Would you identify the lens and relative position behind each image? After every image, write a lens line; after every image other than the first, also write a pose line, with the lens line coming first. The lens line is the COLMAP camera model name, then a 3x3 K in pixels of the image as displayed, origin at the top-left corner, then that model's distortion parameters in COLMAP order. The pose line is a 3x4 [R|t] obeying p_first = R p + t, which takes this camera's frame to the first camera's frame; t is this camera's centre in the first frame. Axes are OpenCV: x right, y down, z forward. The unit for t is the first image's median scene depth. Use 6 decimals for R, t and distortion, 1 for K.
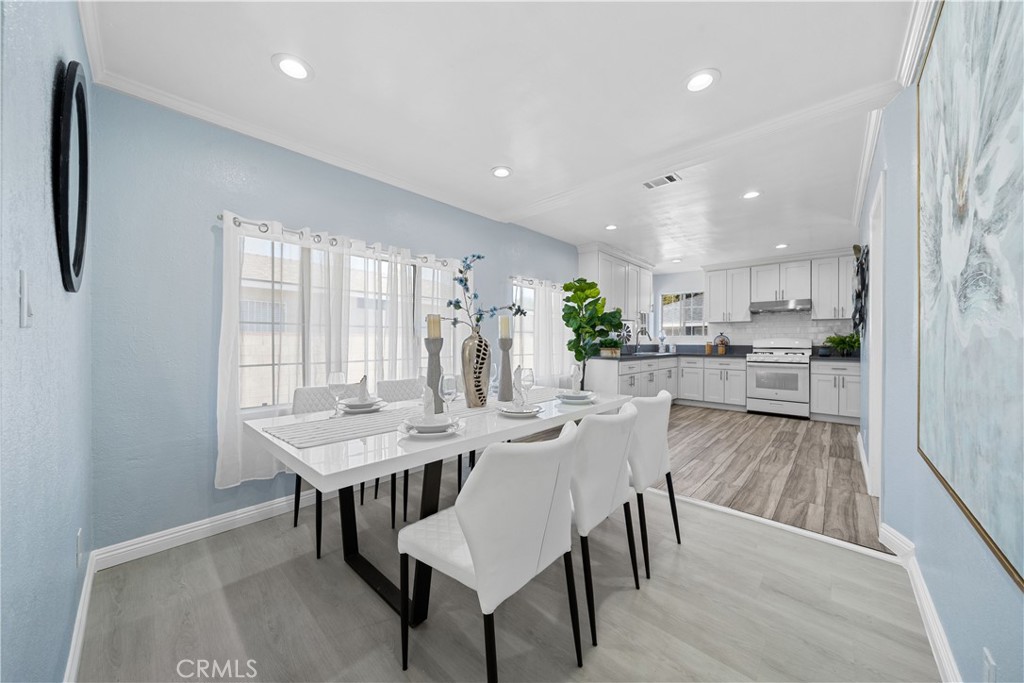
lens RADIAL K [[352.5, 0, 509.2], [0, 352.5, 340.9], [0, 0, 1]] dist [-0.003122, 0.000246]
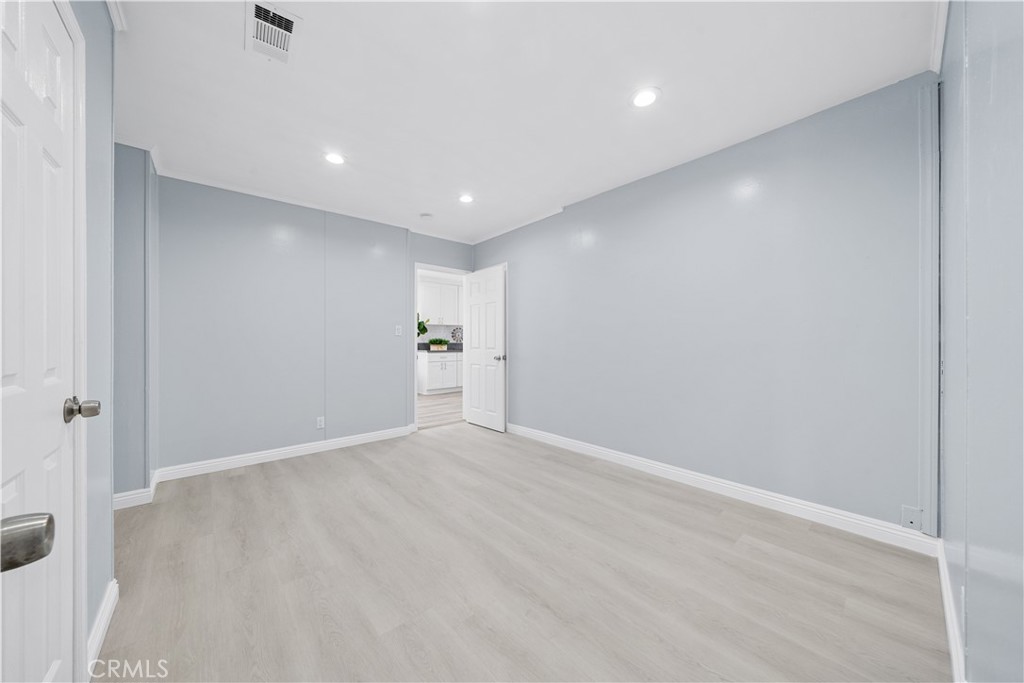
lens RADIAL K [[352.5, 0, 518.3], [0, 352.5, 342.0], [0, 0, 1]] dist [-0.003122, 0.000246]
pose [[0.995521, -0.007660, -0.094229, 0.699512], [0.007304, 0.999965, -0.004122, 0.016557], [0.094257, 0.003415, 0.995542, -0.413895]]
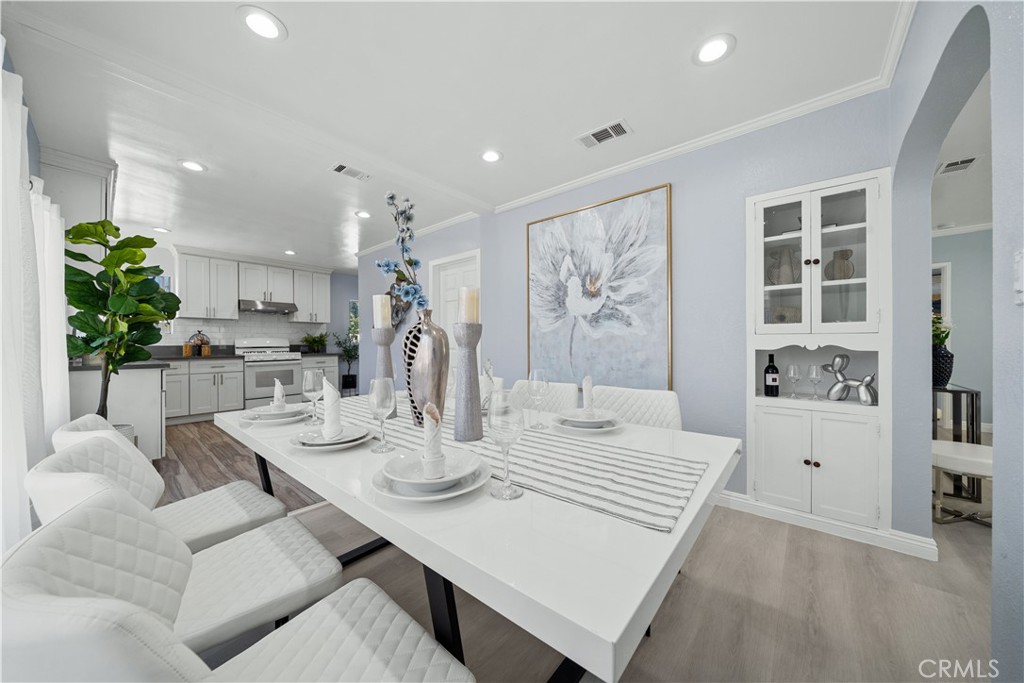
lens RADIAL K [[352.5, 0, 513.9], [0, 352.5, 342.9], [0, 0, 1]] dist [-0.003122, 0.000246]
pose [[-0.052814, -0.002437, 0.998601, -0.299377], [0.004908, 0.999984, 0.002700, 0.008404], [-0.998592, 0.005044, -0.052802, 0.322933]]
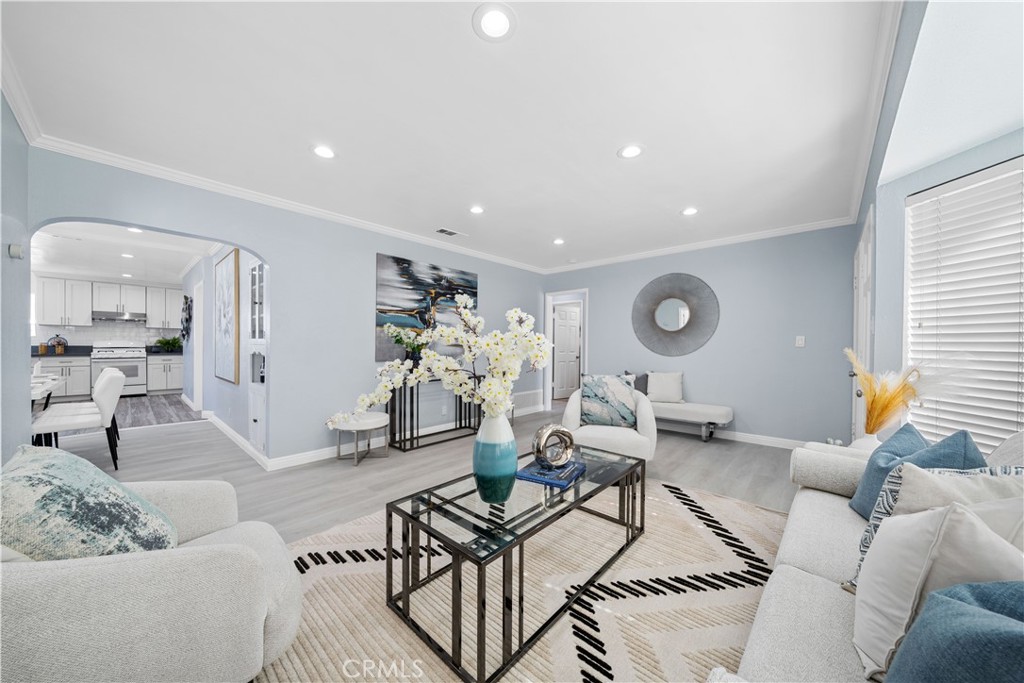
lens RADIAL K [[352.5, 0, 512.4], [0, 352.5, 347.8], [0, 0, 1]] dist [-0.003122, 0.000246]
pose [[-0.013924, -0.011688, 0.999835, -0.575740], [-0.005717, 0.999916, 0.011609, -0.002879], [-0.999887, -0.005555, -0.013990, -0.461850]]
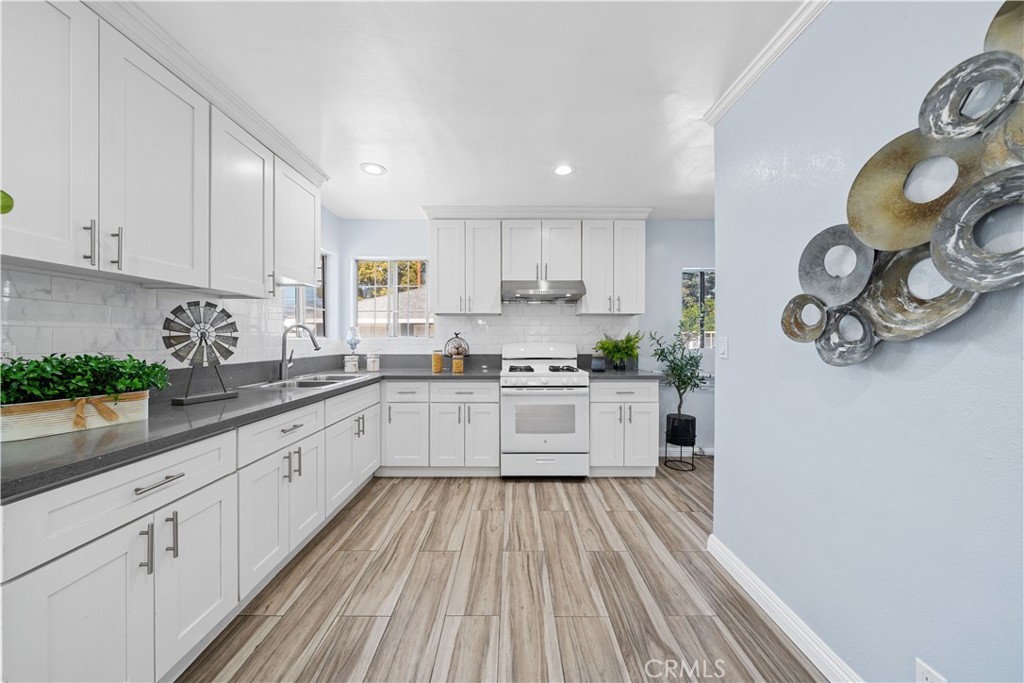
lens RADIAL K [[352.5, 0, 510.4], [0, 352.5, 340.1], [0, 0, 1]] dist [-0.003122, 0.000246]
pose [[0.727918, -0.004209, 0.685651, 0.307062], [0.002319, 0.999991, 0.003676, -0.014591], [-0.685660, -0.001086, 0.727921, 0.582763]]
